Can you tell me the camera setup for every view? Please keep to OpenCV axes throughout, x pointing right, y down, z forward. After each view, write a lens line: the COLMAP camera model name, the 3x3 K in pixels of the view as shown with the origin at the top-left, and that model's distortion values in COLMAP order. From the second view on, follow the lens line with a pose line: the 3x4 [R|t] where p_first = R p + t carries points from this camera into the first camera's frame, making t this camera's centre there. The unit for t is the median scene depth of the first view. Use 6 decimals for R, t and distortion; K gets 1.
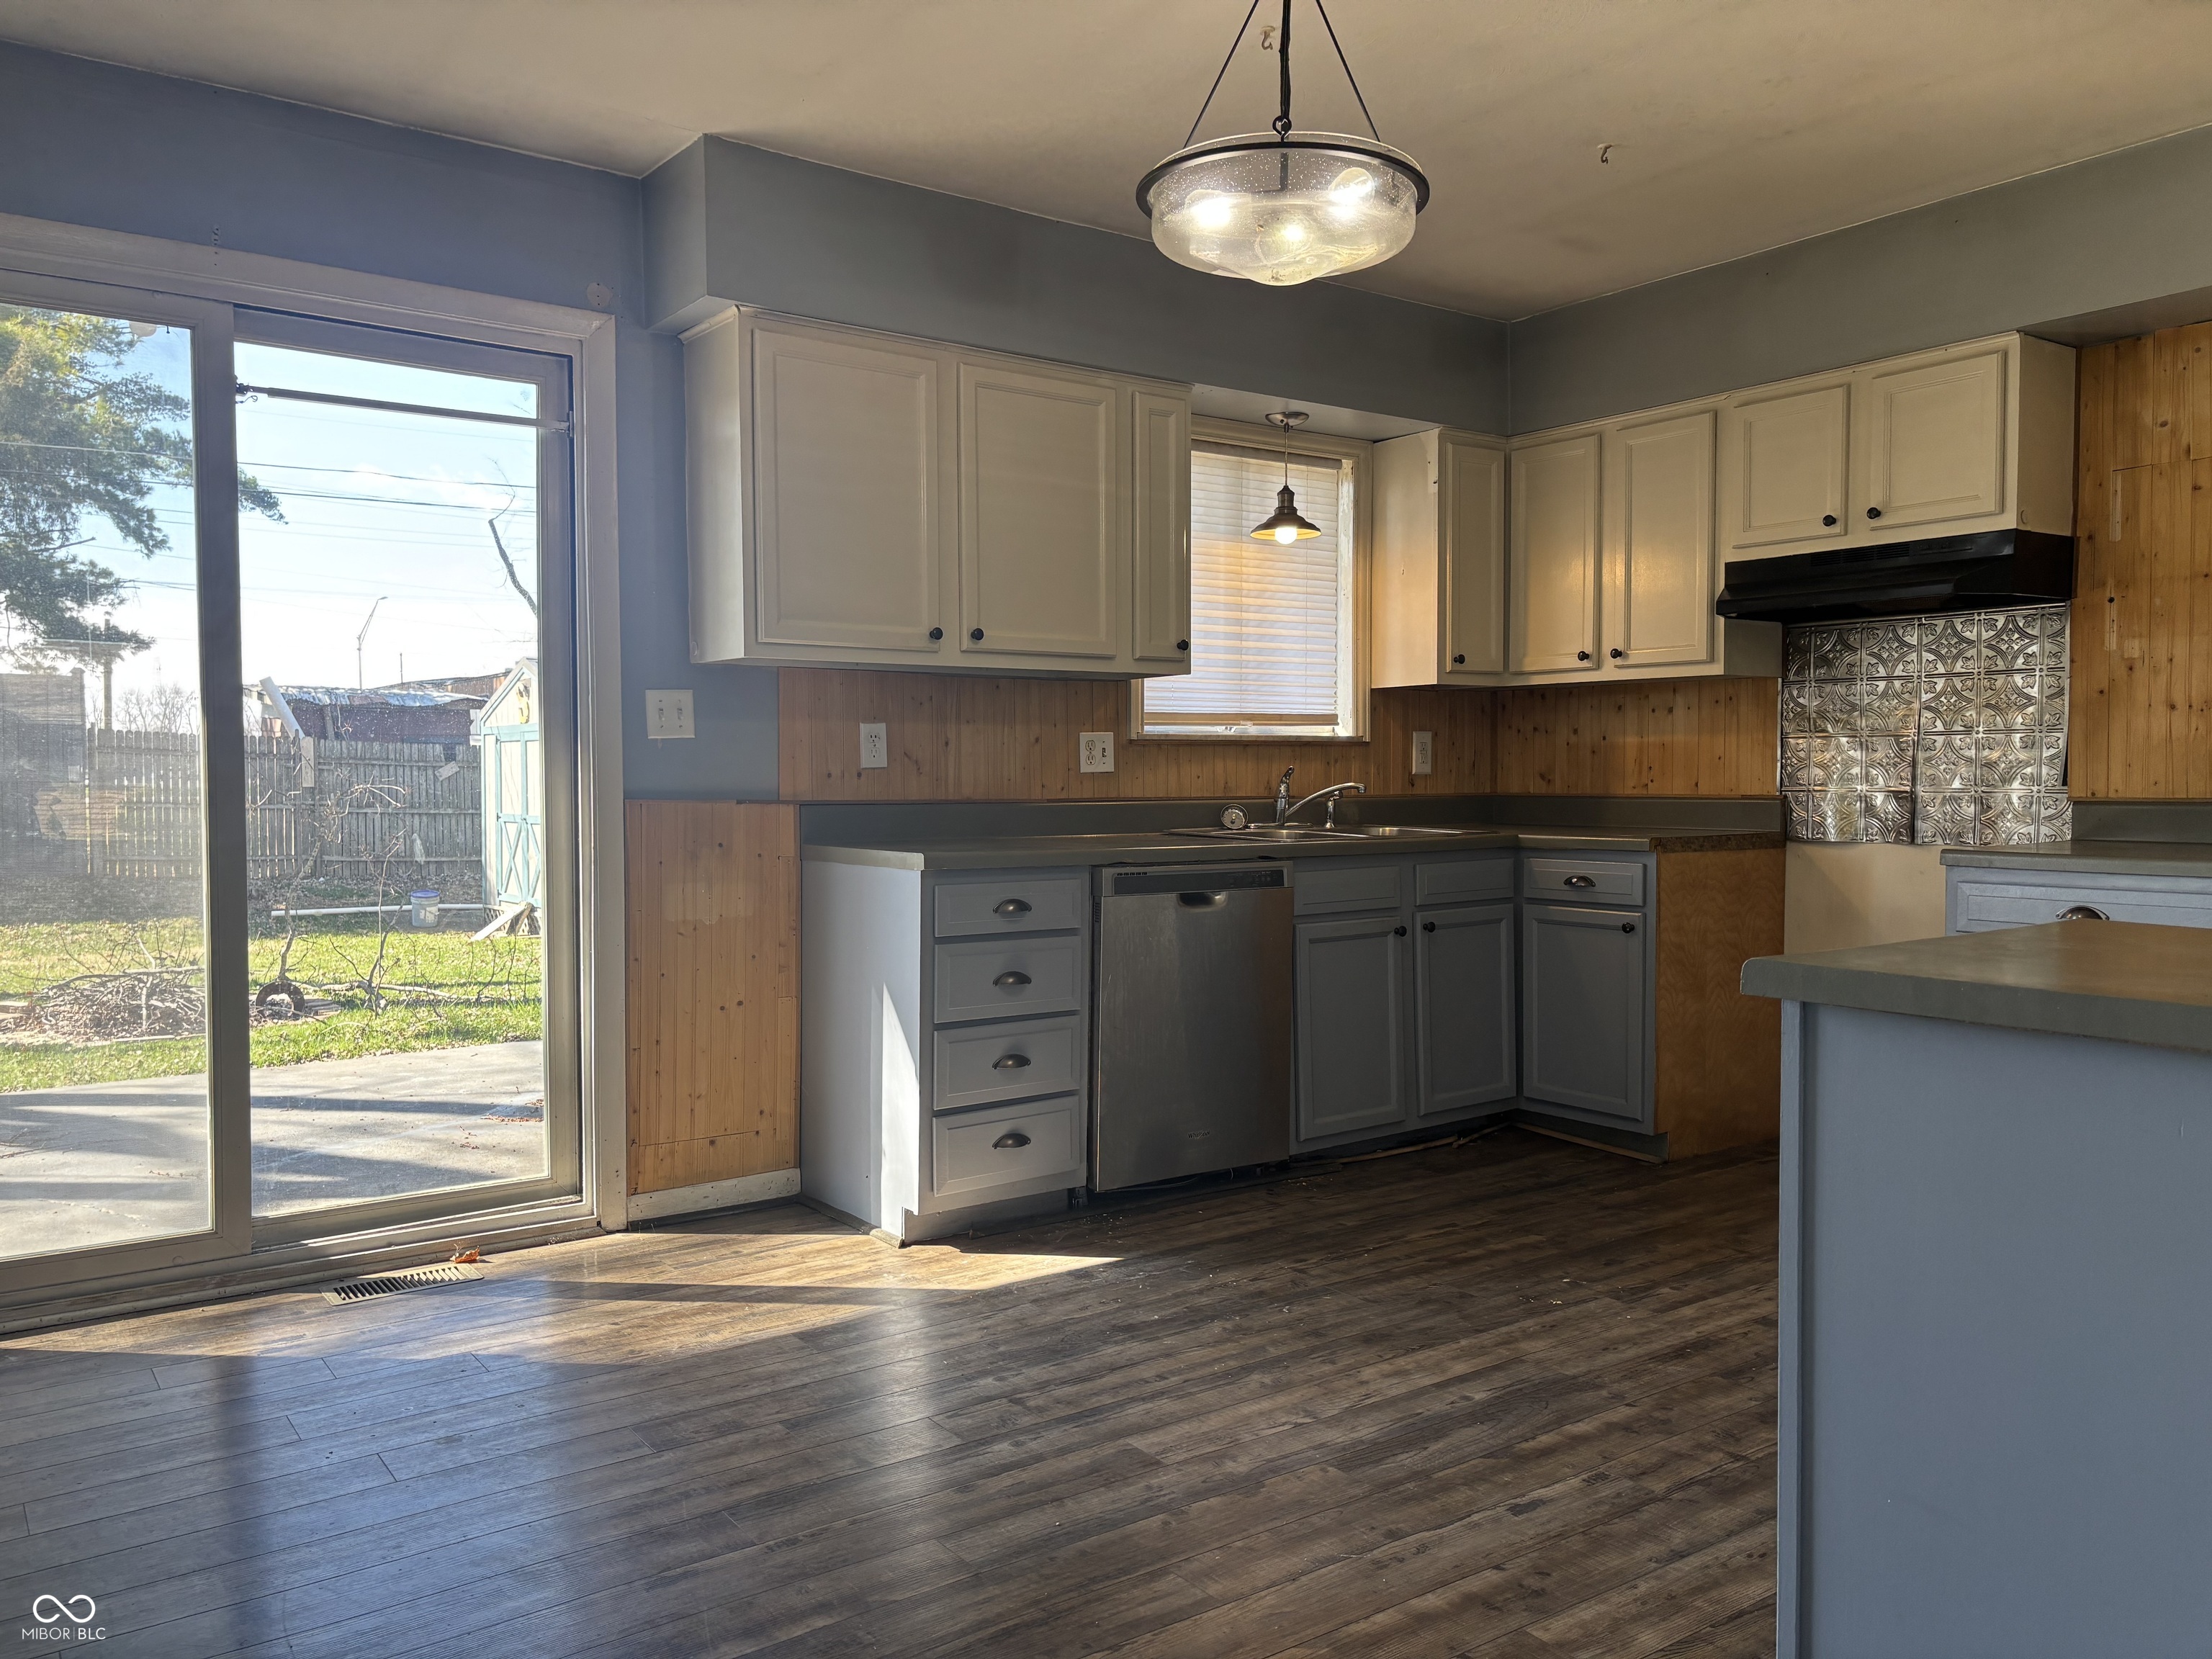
lens RADIAL K [[1662.5, 0, 1100.5], [0, 1662.5, 828.6], [0, 0, 1]] dist [0.045783, -0.042179]
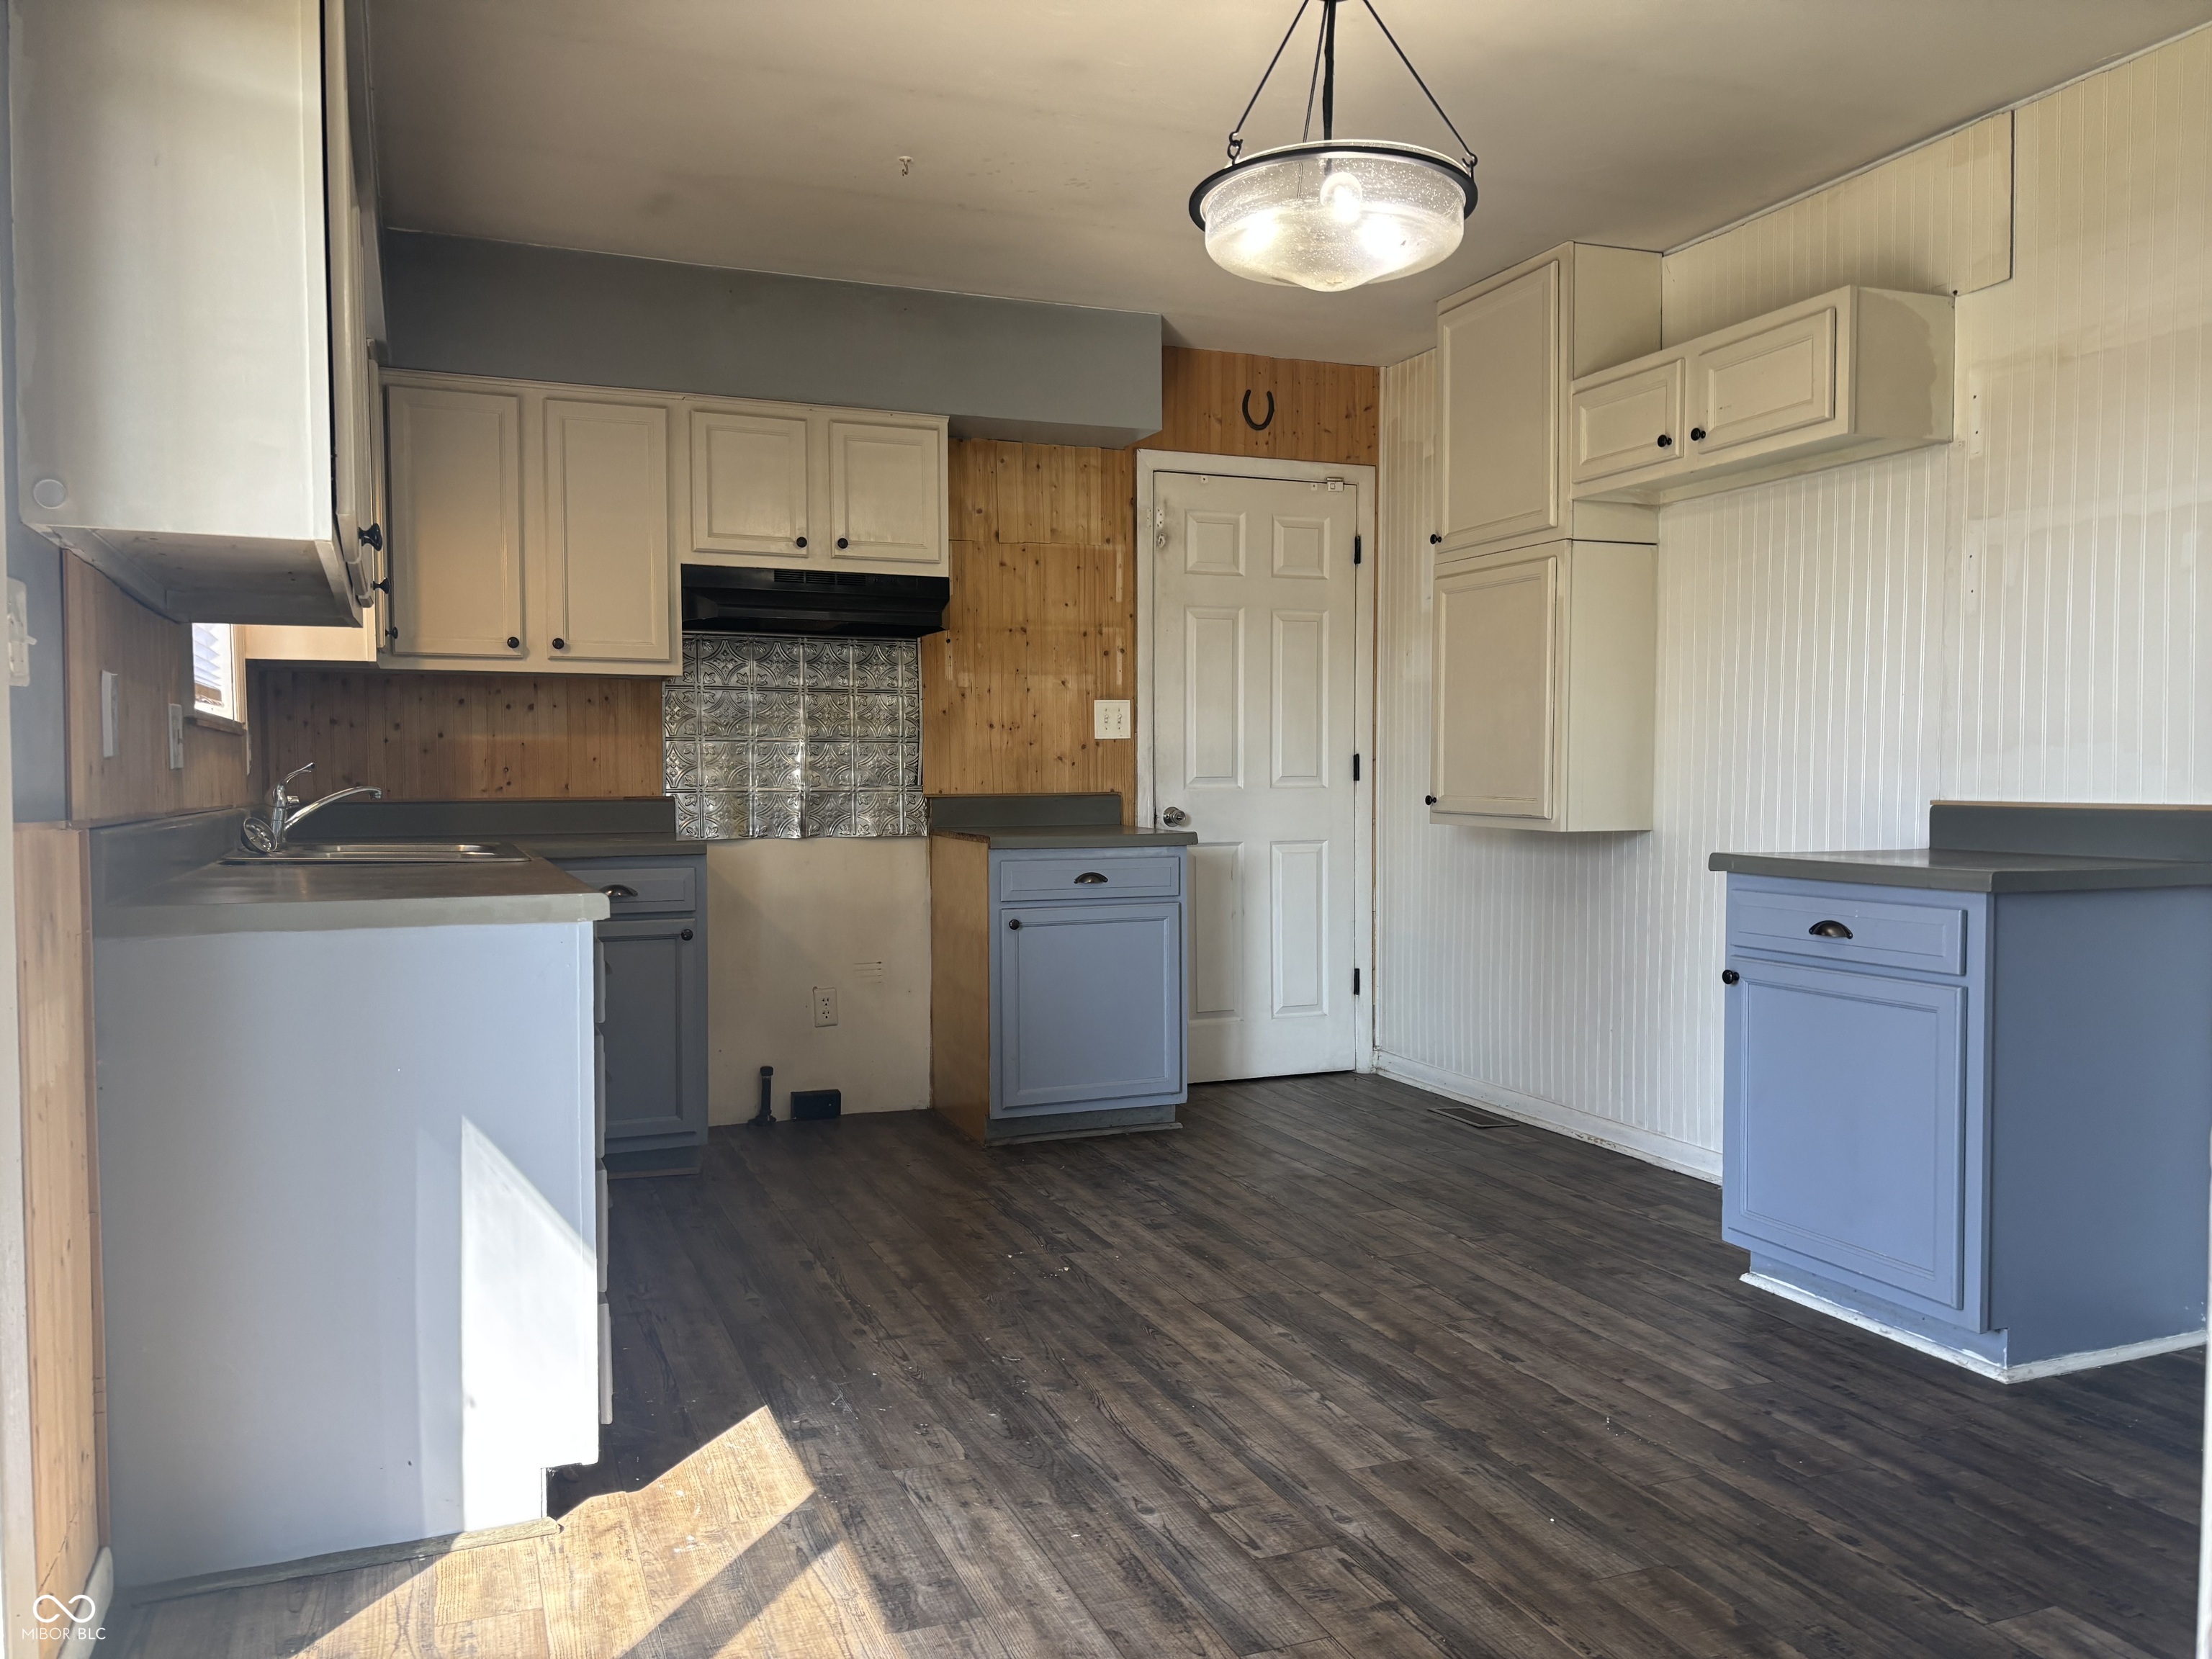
lens RADIAL K [[1662.5, 0, 1099.5], [0, 1662.5, 835.4], [0, 0, 1]] dist [0.045783, -0.042179]
pose [[0.241510, -0.031905, 0.969874, -0.747223], [0.033861, 0.999128, 0.024436, -0.017838], [-0.969807, 0.026939, 0.242380, 0.720710]]
